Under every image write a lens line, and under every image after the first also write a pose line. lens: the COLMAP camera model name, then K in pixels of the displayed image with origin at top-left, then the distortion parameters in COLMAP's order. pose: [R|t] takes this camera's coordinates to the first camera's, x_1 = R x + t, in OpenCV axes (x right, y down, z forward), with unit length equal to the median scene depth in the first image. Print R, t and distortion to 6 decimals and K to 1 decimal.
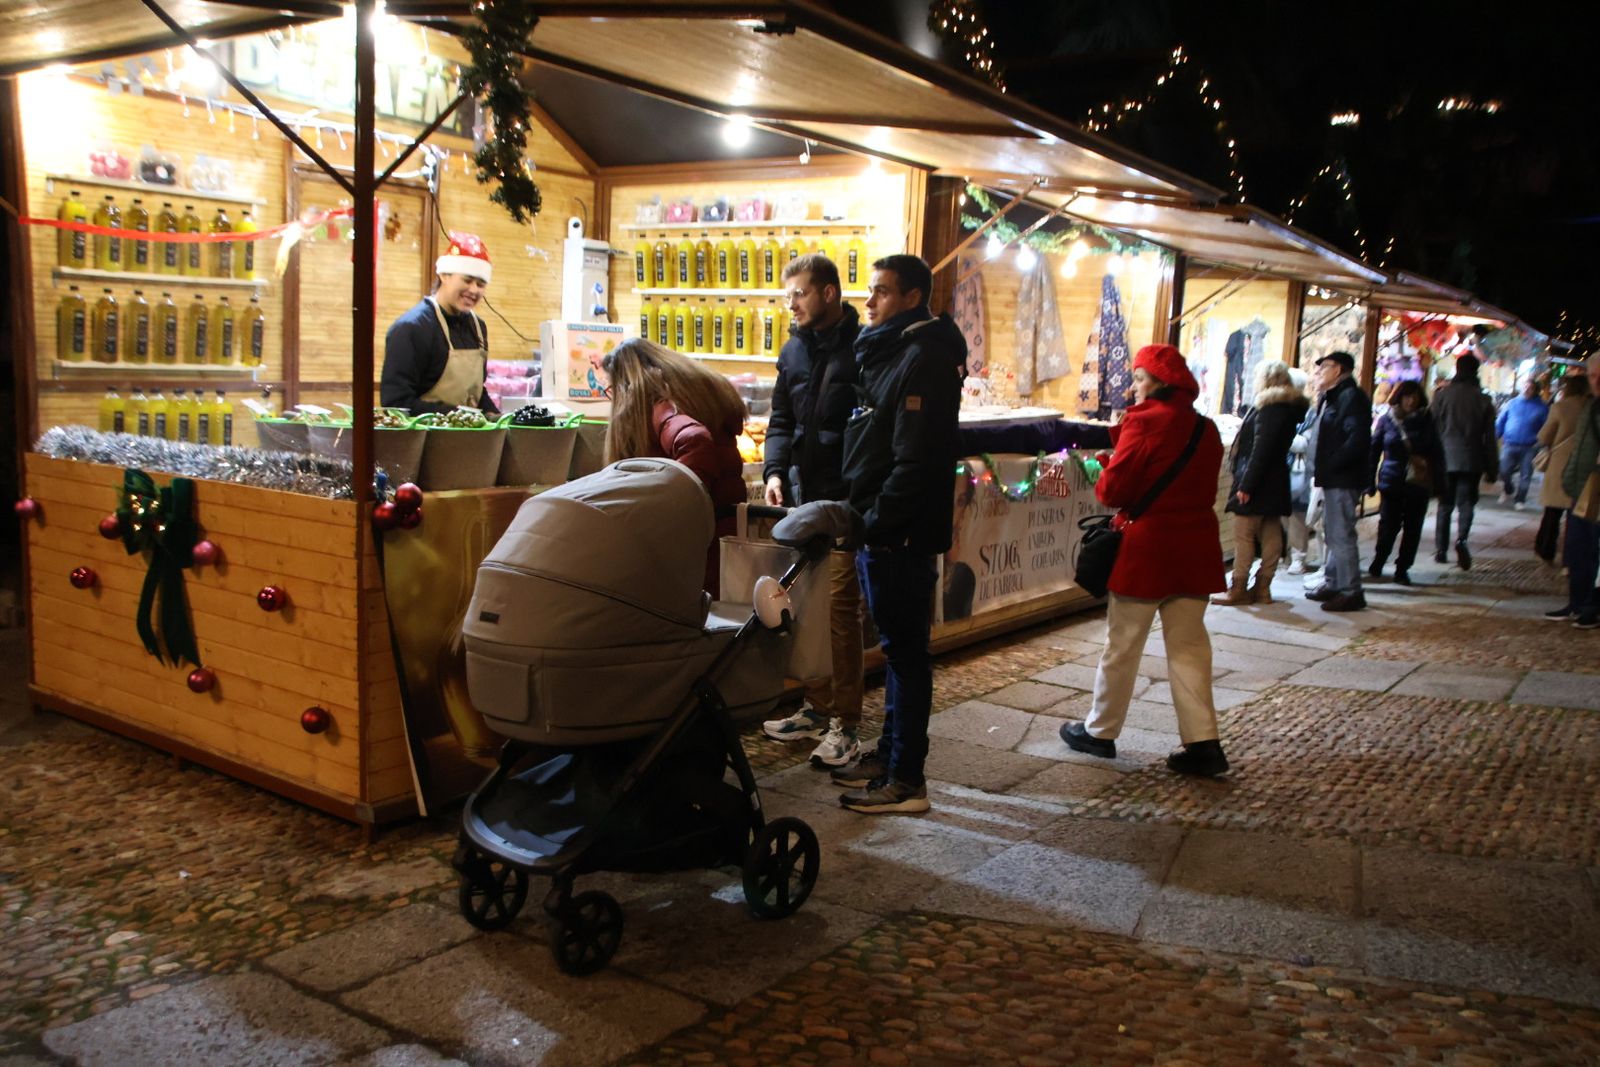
lens RADIAL K [[1335.5, 0, 798.8], [0, 1335.5, 551.8], [0, 0, 1]] dist [-0.129530, 0.153538]
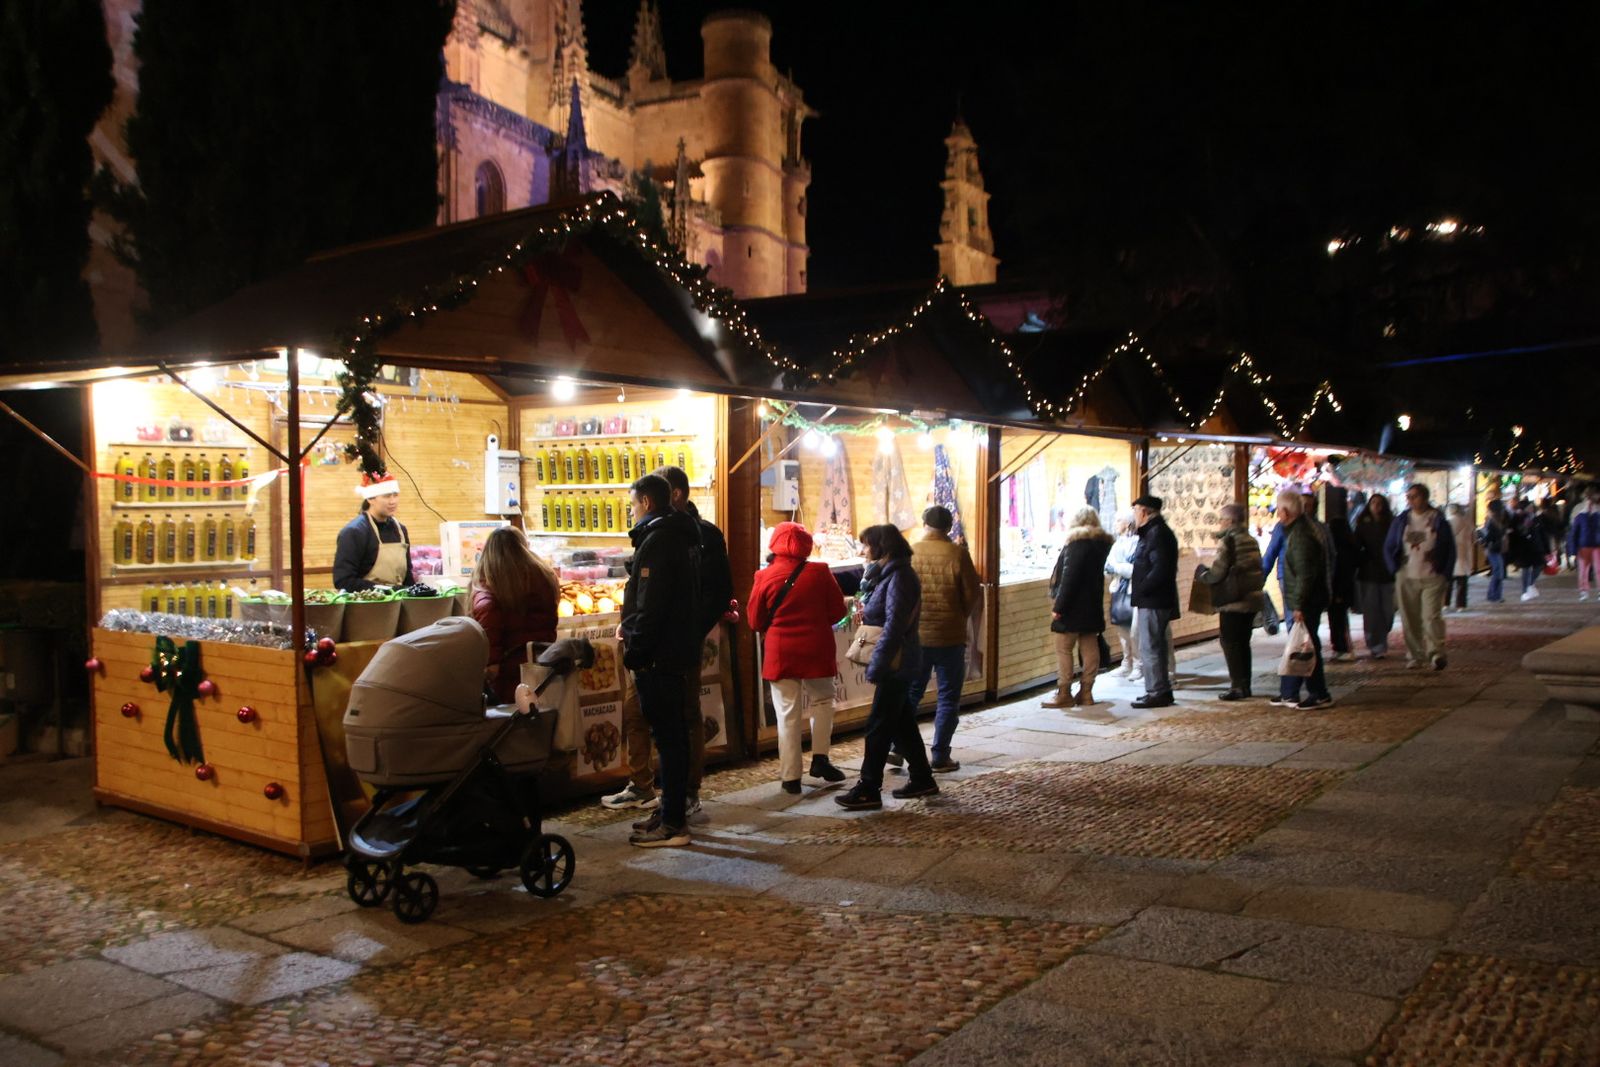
lens RADIAL K [[1335.5, 0, 798.8], [0, 1335.5, 551.8], [0, 0, 1]] dist [-0.129530, 0.153538]
pose [[0.998144, -0.049361, -0.035673, 0.297031], [0.045356, 0.993385, -0.105491, 0.034029], [0.040645, 0.103677, 0.993780, -0.505188]]
